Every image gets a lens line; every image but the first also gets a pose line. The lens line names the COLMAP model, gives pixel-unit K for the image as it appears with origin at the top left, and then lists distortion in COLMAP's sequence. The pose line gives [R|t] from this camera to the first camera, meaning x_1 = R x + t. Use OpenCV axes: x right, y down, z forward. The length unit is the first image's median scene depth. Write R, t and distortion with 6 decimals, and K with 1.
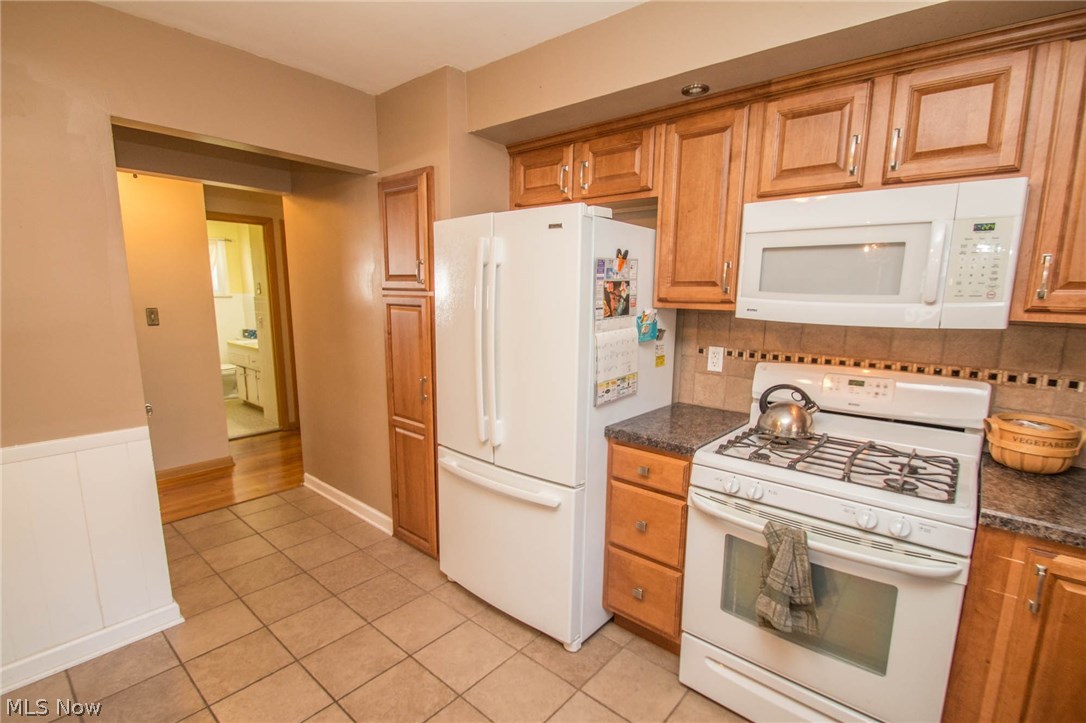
lens RADIAL K [[501.1, 0, 552.4], [0, 501.1, 380.2], [0, 0, 1]] dist [0.012119, -0.016471]
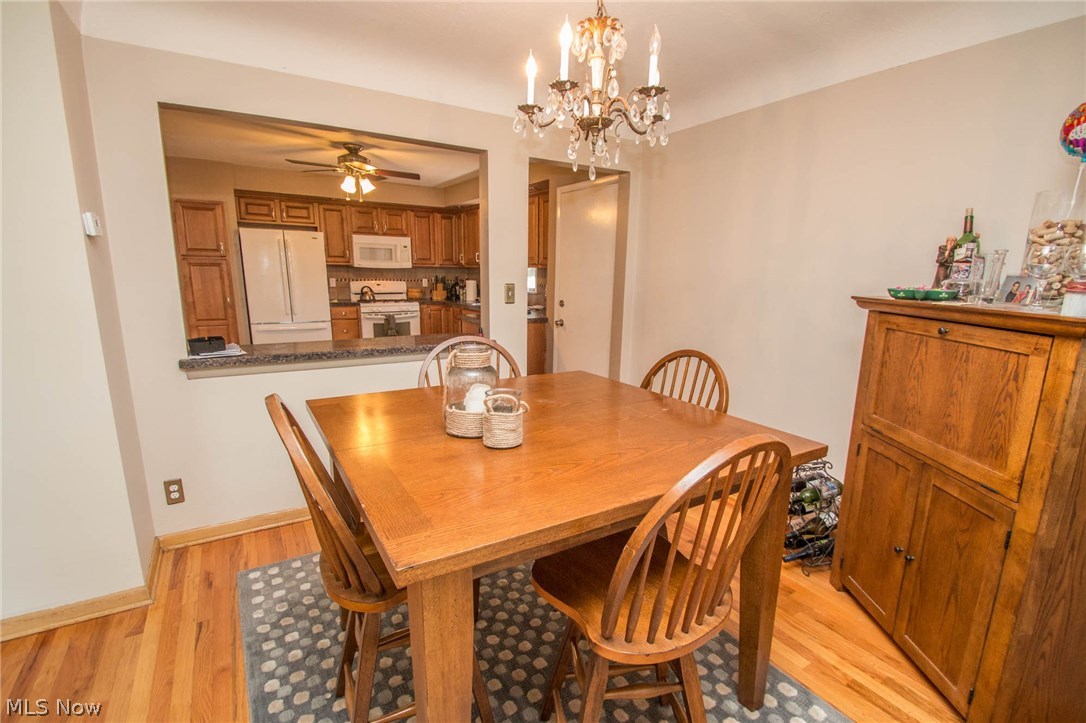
lens RADIAL K [[501.1, 0, 552.4], [0, 501.1, 380.2], [0, 0, 1]] dist [0.012119, -0.016471]
pose [[0.304025, -0.211851, 0.928810, -2.755019], [0.152864, 0.973176, 0.171934, 0.265533], [-0.940320, 0.089709, 0.328254, -1.444420]]
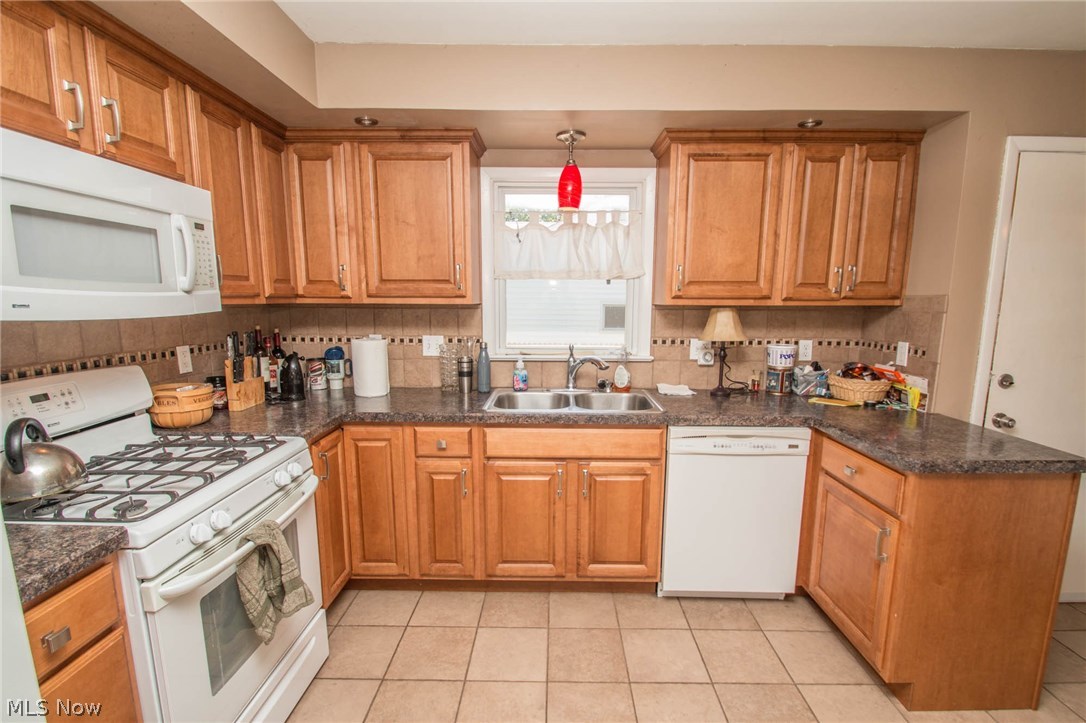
lens RADIAL K [[501.1, 0, 552.4], [0, 501.1, 380.2], [0, 0, 1]] dist [0.012119, -0.016471]
pose [[-0.639372, -0.139742, 0.756092, -0.482787], [0.118187, 0.953799, 0.276224, -0.145247], [-0.759760, 0.265971, -0.593317, 0.902583]]
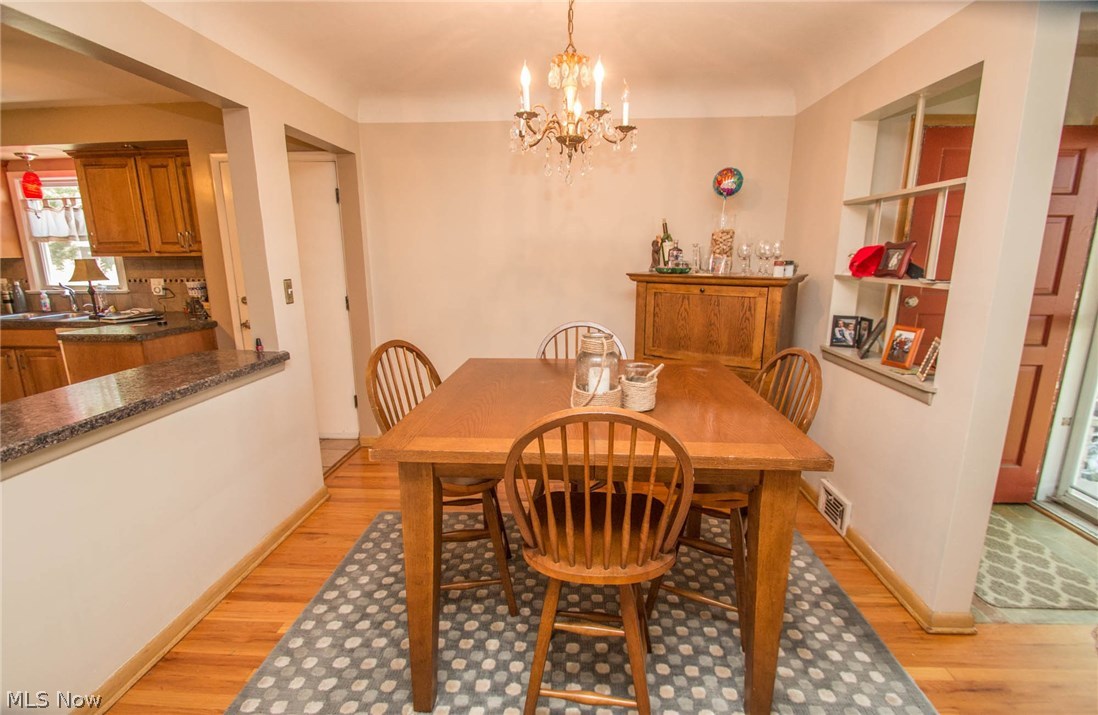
lens RADIAL K [[506.4, 0, 553.0], [0, 506.4, 368.2], [0, 0, 1]] dist [-0.004456, -0.001145]
pose [[-0.594023, -0.186893, 0.782437, -2.719025], [0.133783, 0.936143, 0.325174, 0.083960], [-0.793246, 0.297837, -0.531087, -0.498598]]
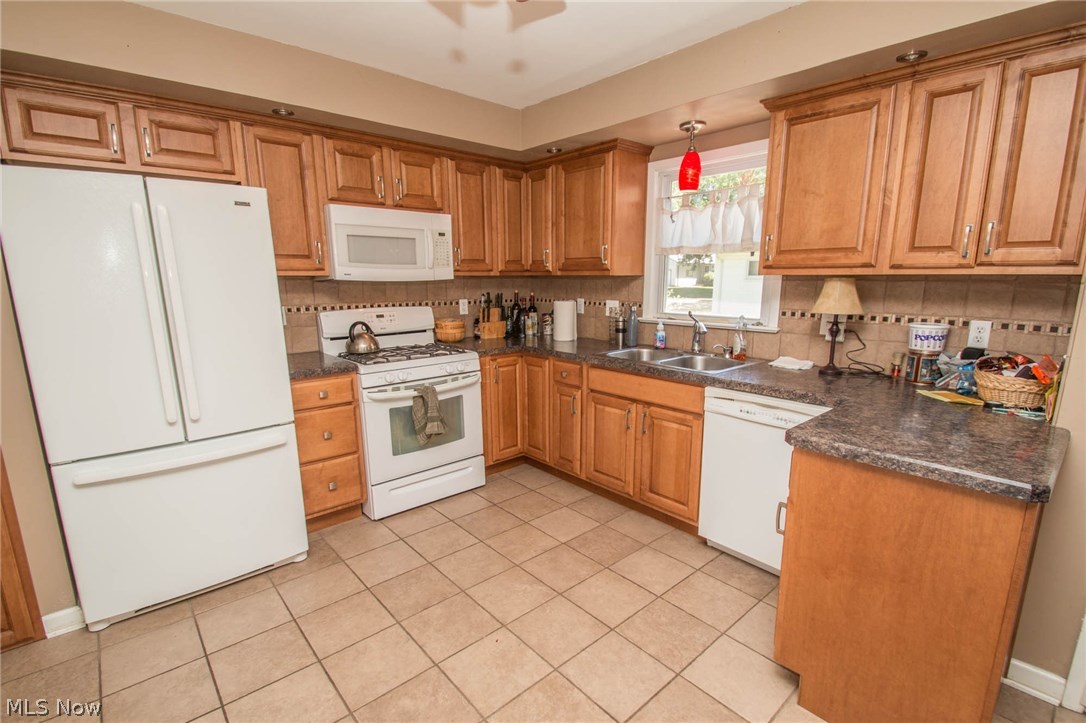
lens RADIAL K [[501.1, 0, 552.4], [0, 501.1, 380.2], [0, 0, 1]] dist [0.012119, -0.016471]
pose [[0.133309, -0.217385, 0.966940, -1.109863], [0.174346, 0.965577, 0.193042, -0.012957], [-0.975619, 0.142847, 0.166620, 0.167856]]
